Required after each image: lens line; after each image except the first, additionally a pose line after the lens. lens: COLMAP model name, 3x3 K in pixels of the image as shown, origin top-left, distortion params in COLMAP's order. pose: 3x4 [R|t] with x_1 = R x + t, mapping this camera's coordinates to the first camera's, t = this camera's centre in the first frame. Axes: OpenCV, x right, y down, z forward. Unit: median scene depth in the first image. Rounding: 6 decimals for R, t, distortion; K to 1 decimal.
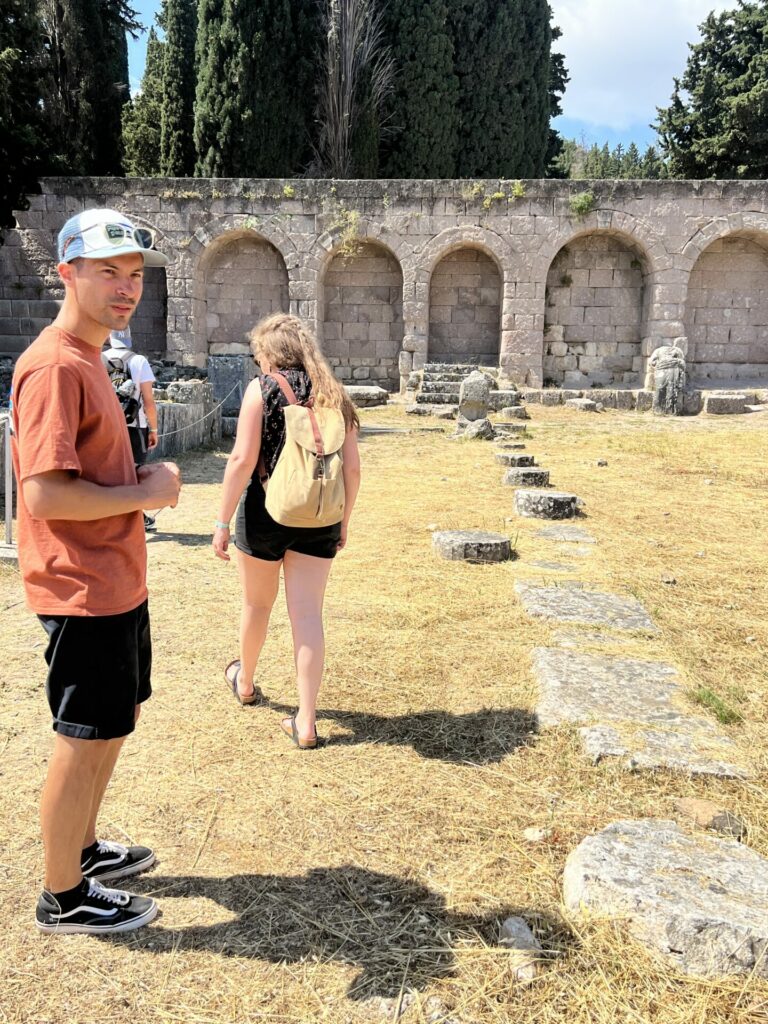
lens RADIAL K [[912.4, 0, 383.8], [0, 912.4, 516.2], [0, 0, 1]] dist [-0.098211, -0.027312]
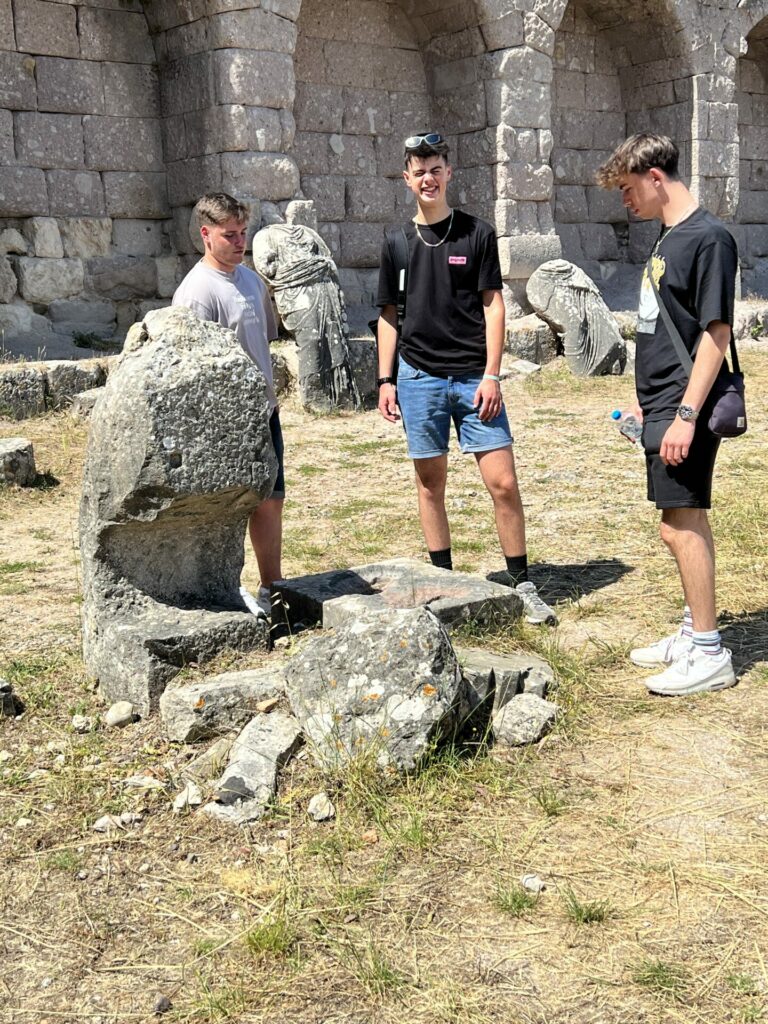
lens RADIAL K [[1214.0, 0, 378.0], [0, 1214.0, 505.3], [0, 0, 1]] dist [0.012630, 0.000000]
pose [[0.689595, -0.154581, 0.707505, -0.027551], [0.151171, 0.986158, 0.068118, -0.102128], [-0.708241, 0.059980, 0.703418, 0.623922]]
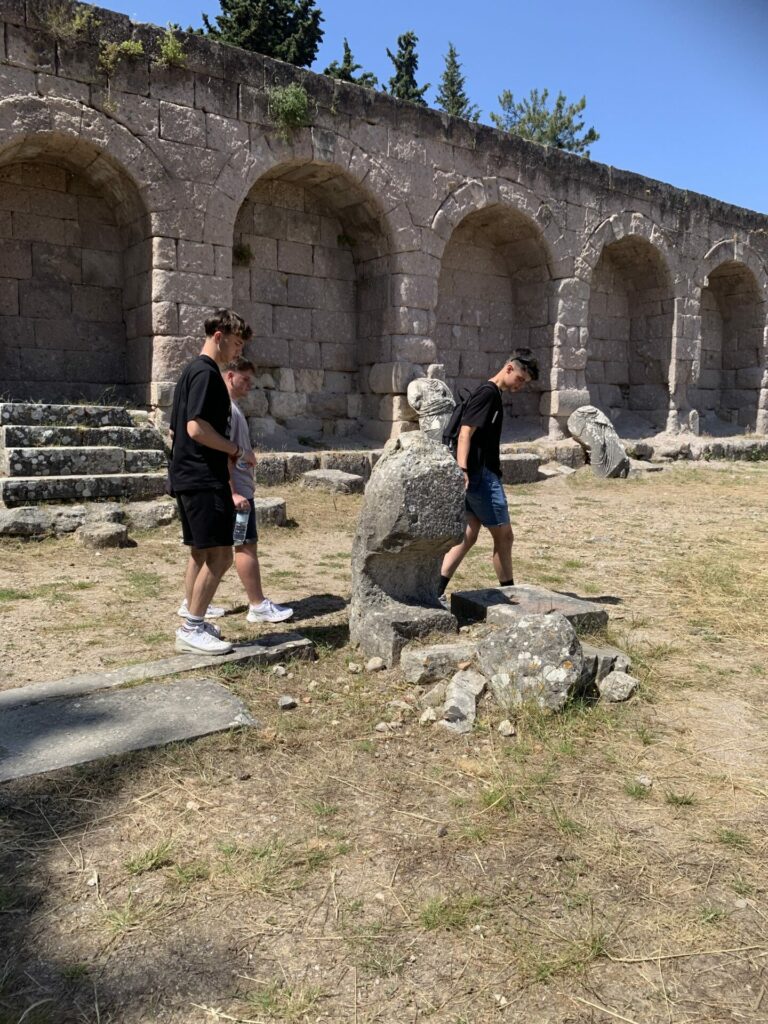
lens RADIAL K [[751.1, 0, 383.7], [0, 751.1, 510.0], [0, 0, 1]] dist [-0.003000, -0.030240]
pose [[0.751754, -0.077677, 0.654853, -0.049163], [0.094064, 0.995515, 0.010103, -0.105602], [-0.652701, 0.054004, 0.755689, 0.630618]]
